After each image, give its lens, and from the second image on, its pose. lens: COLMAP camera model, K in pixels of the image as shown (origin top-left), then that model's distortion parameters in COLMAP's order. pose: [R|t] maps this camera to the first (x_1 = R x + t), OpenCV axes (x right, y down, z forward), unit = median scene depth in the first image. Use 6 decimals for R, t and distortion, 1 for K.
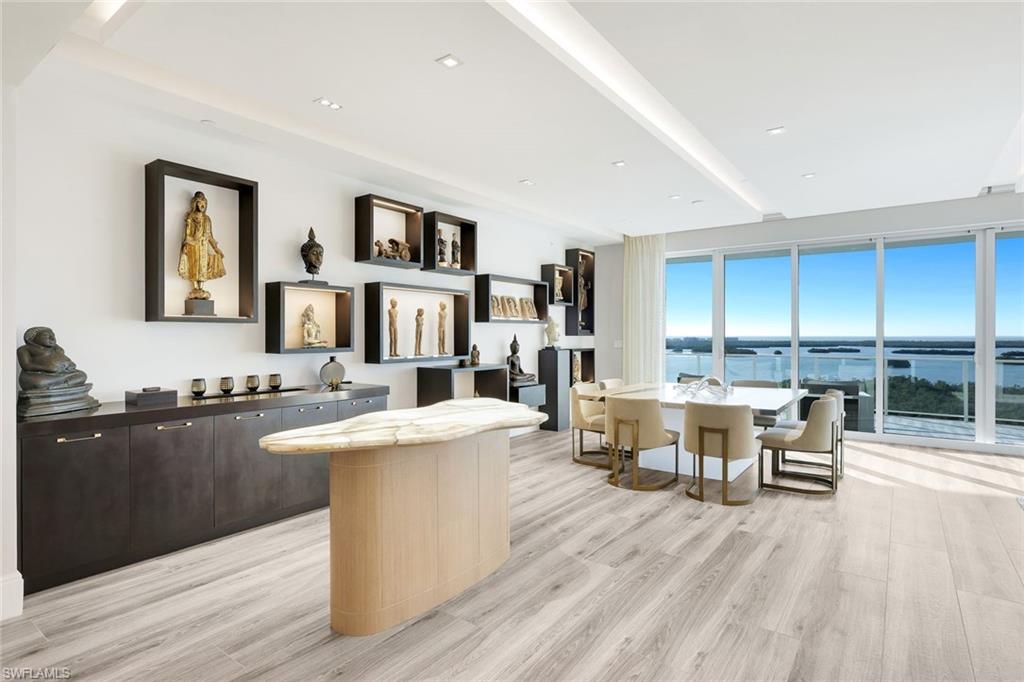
lens RADIAL K [[529.6, 0, 514.1], [0, 529.6, 339.7], [0, 0, 1]] dist [-0.000758, -0.002278]
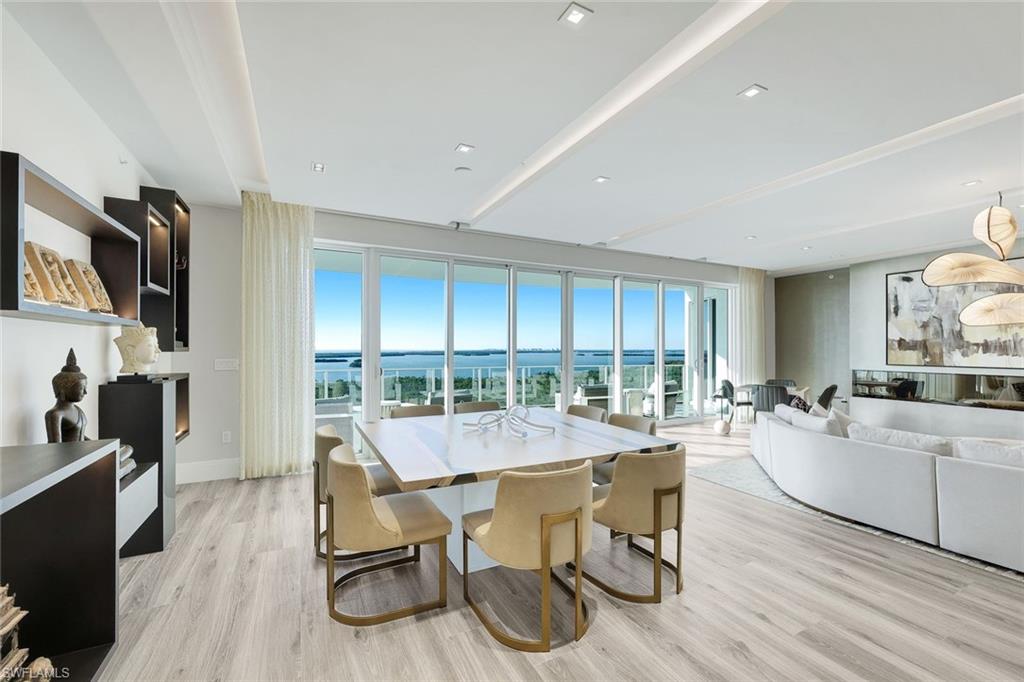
lens RADIAL K [[416.6, 0, 503.9], [0, 416.6, 349.2], [0, 0, 1]] dist [-0.001039, 0.000192]
pose [[0.450866, -0.001429, 0.892591, -0.124847], [0.008531, 0.999960, -0.002709, -0.007351], [-0.892551, 0.008836, 0.450860, 0.590770]]
